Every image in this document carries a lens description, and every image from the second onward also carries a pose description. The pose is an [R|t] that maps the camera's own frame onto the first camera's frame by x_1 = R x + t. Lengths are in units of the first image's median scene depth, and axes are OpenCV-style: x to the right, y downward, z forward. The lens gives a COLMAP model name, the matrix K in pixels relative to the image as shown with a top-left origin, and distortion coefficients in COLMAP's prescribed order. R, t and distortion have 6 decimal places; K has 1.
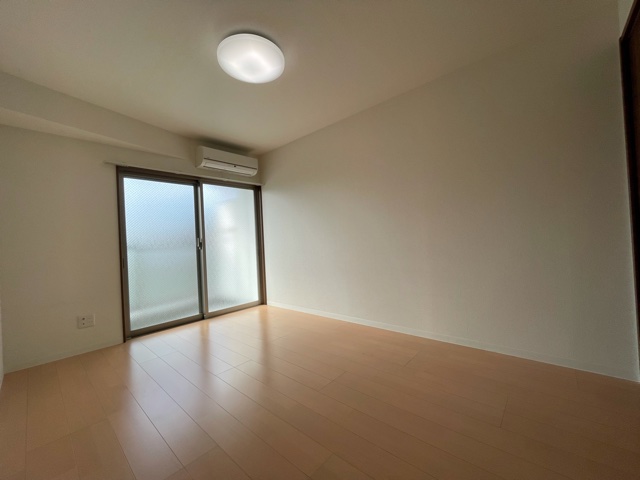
lens RADIAL K [[258.1, 0, 320.8], [0, 258.1, 241.2], [0, 0, 1]] dist [-0.000514, 0.000098]
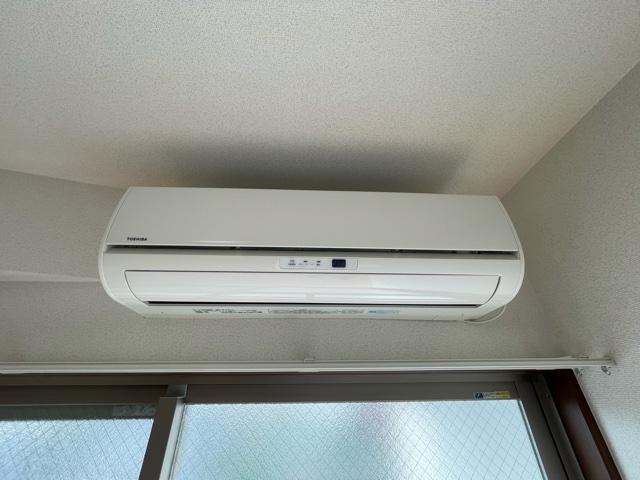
lens RADIAL K [[258.1, 0, 320.2], [0, 258.1, 237.0], [0, 0, 1]] dist [-0.000514, 0.000098]
pose [[0.701776, -0.305692, -0.643477, -0.248775], [-0.028253, 0.890602, -0.453904, -0.242280], [0.711837, 0.336720, 0.616366, 0.911876]]
